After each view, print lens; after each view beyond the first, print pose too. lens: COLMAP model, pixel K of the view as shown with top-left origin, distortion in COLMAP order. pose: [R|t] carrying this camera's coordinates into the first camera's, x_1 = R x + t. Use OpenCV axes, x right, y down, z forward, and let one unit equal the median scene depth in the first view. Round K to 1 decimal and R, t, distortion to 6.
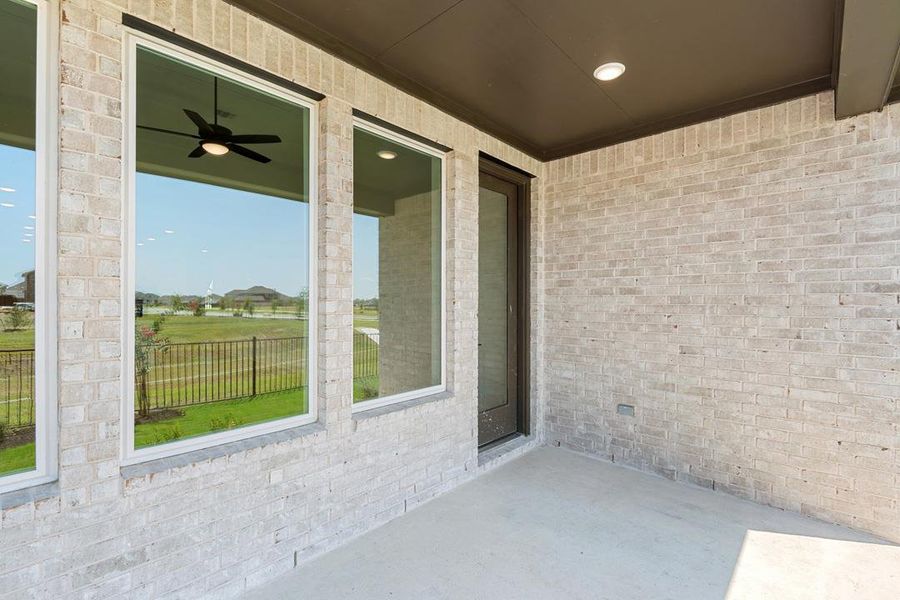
lens RADIAL K [[409.3, 0, 448.5], [0, 409.3, 300.8], [0, 0, 1]] dist [0.000042, -0.004929]
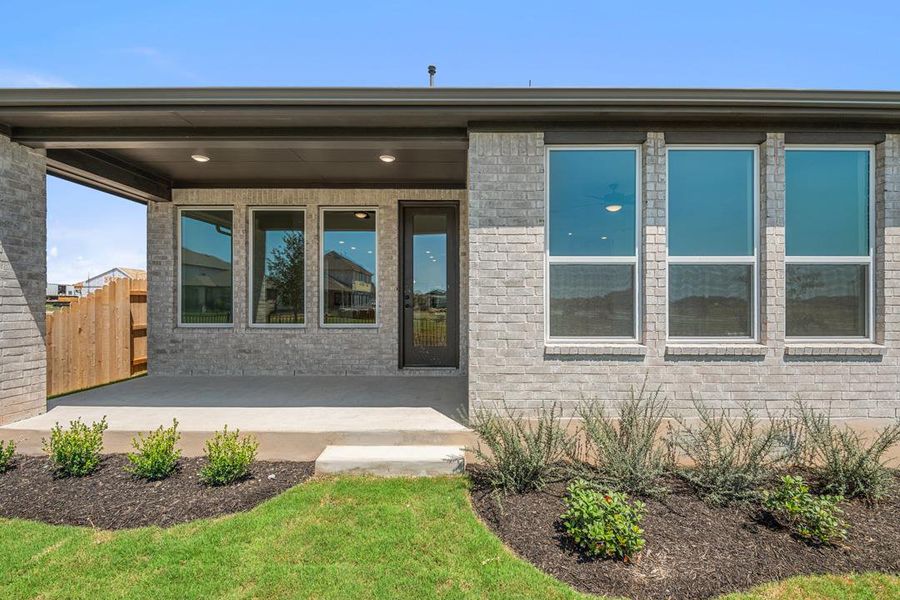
lens RADIAL K [[409.3, 0, 450.3], [0, 409.3, 301.9], [0, 0, 1]] dist [0.000042, -0.004929]
pose [[0.672950, -0.005398, -0.739668, 1.721660], [0.003317, 0.999985, -0.004280, 0.110276], [0.739680, 0.000426, 0.672958, -0.076528]]
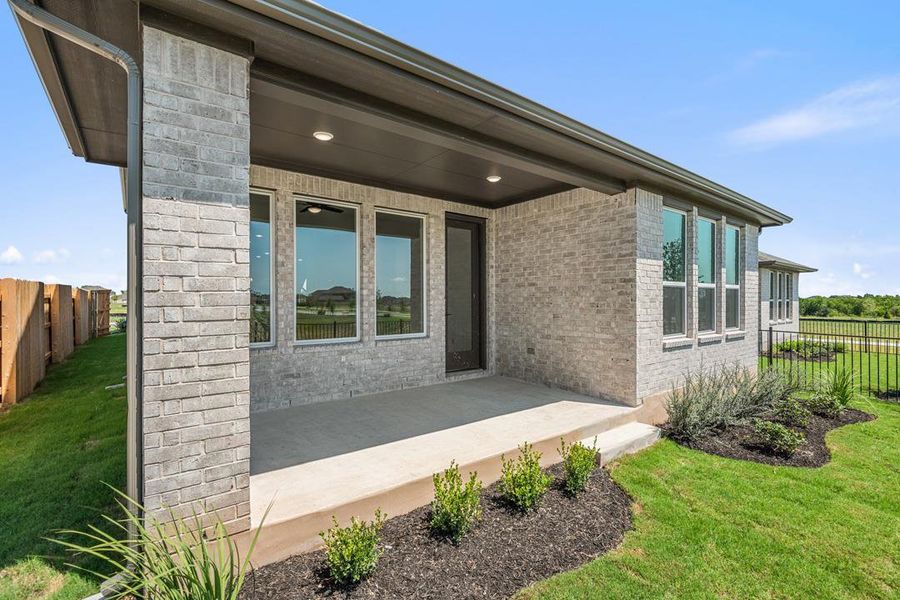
lens RADIAL K [[409.3, 0, 446.5], [0, 409.3, 300.2], [0, 0, 1]] dist [0.000042, -0.004929]
pose [[0.984313, -0.005821, -0.176334, 0.444087], [0.005956, 0.999982, 0.000235, 0.048837], [0.176330, -0.001281, 0.984330, -0.933833]]
